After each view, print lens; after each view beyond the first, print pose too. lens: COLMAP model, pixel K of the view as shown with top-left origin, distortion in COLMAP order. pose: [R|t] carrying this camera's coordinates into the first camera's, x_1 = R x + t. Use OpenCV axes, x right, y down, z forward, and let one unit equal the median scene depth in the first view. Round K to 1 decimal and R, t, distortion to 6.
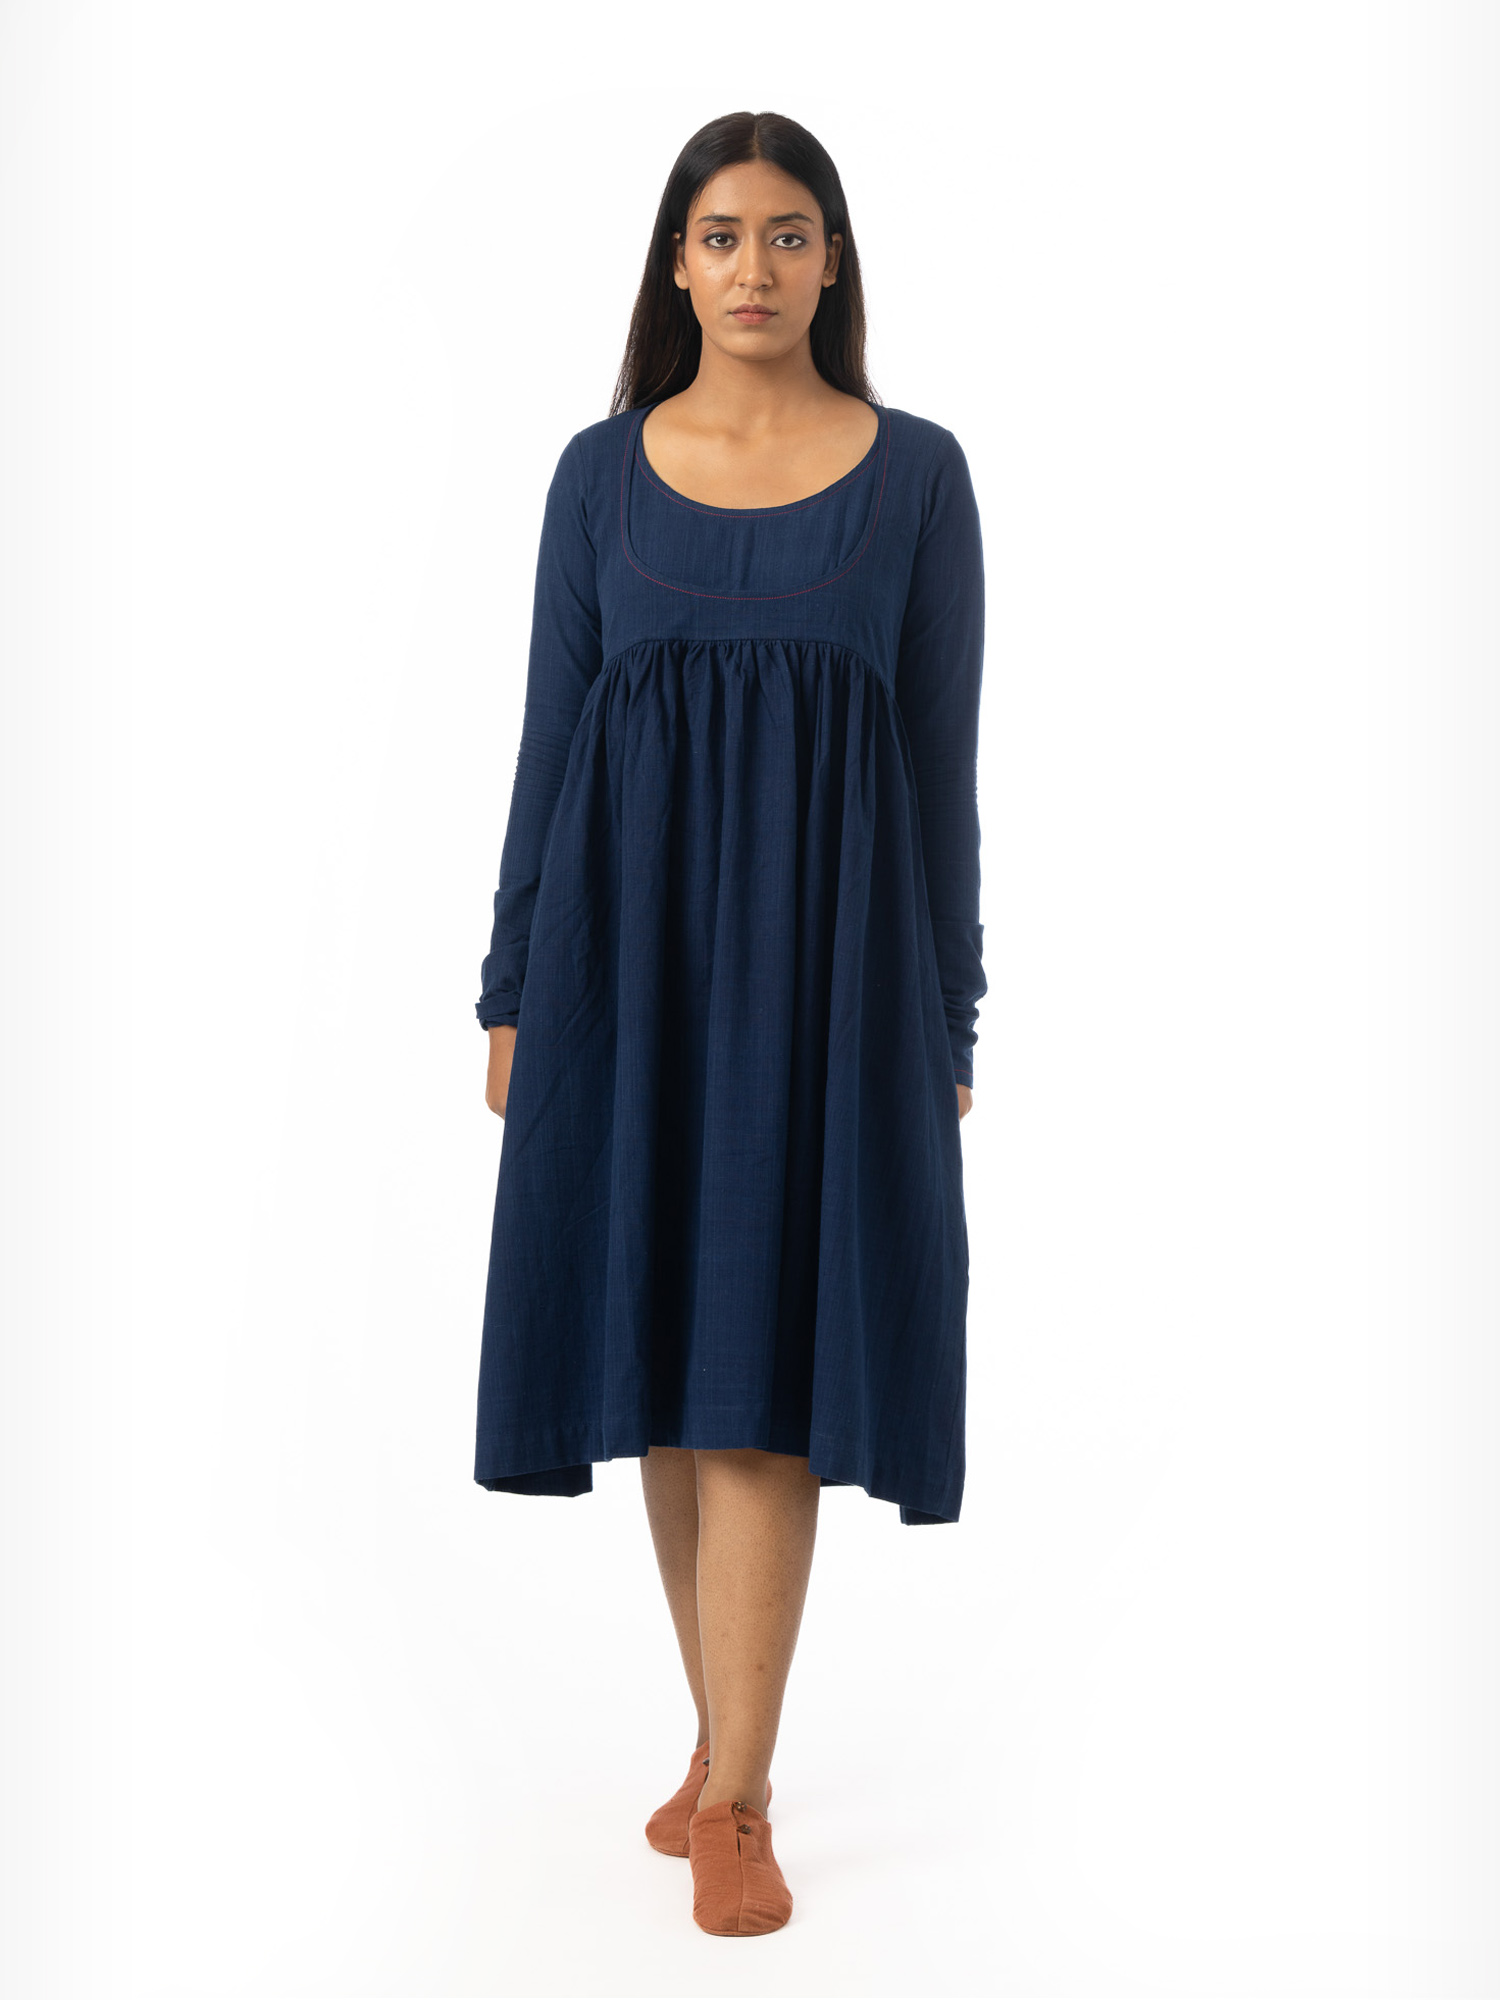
lens RADIAL K [[4714.4, 0, 750.1], [0, 4714.4, 991.5], [0, 0, 1]] dist [0.060391, 0.000000]
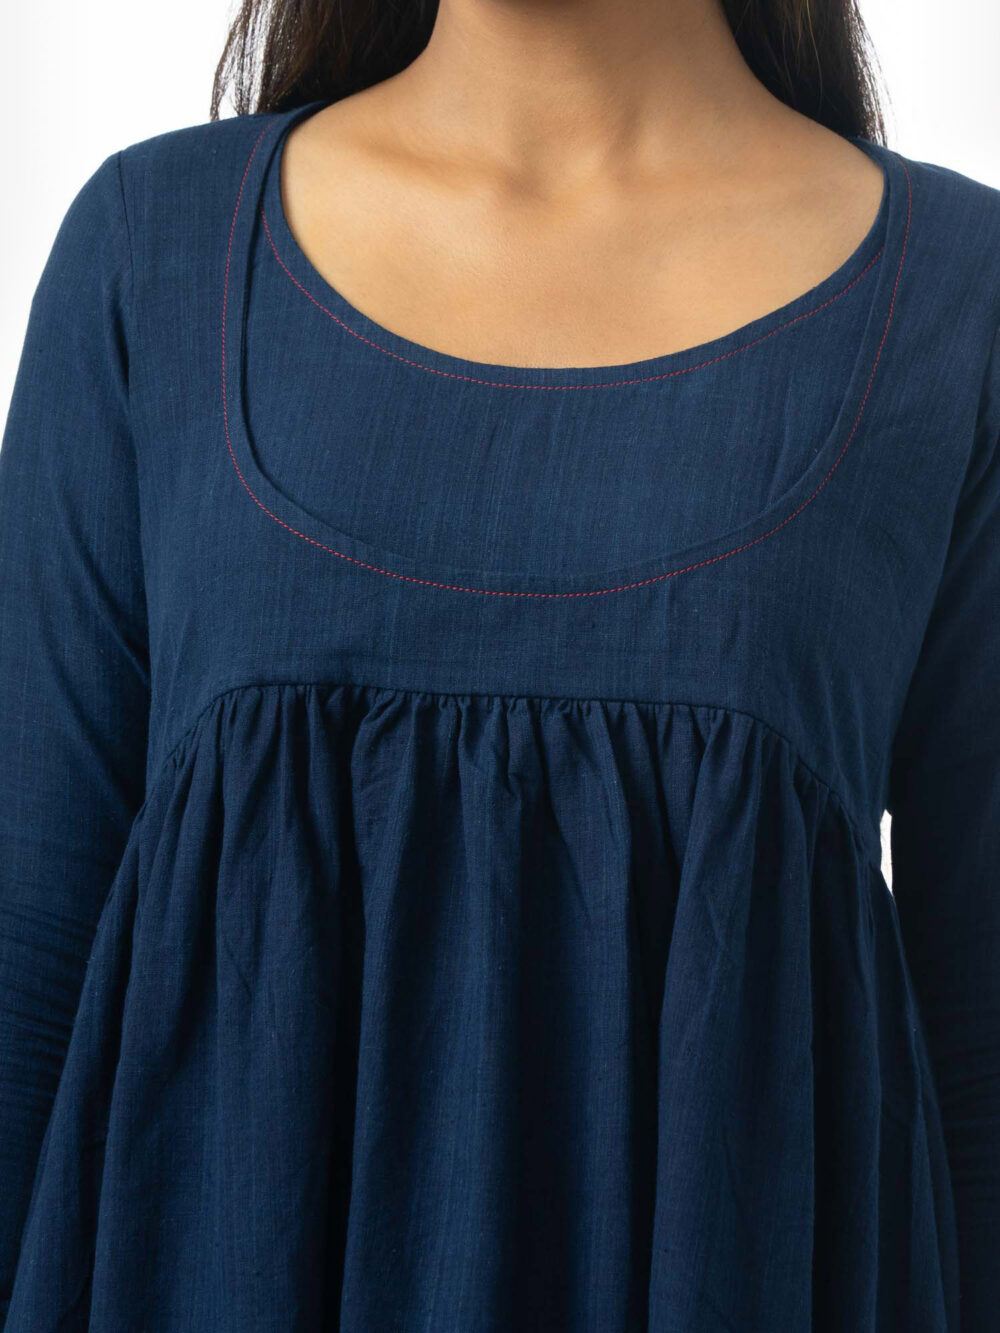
lens RADIAL K [[7690.2, 0, 500.0], [0, 7690.2, 666.4], [0, 0, 1]] dist [-0.298986, 0.000000]
pose [[0.997253, 0.057370, -0.046857, 0.028060], [-0.062108, 0.992332, -0.106862, -0.007972], [0.040367, 0.109479, 0.993169, 0.359771]]
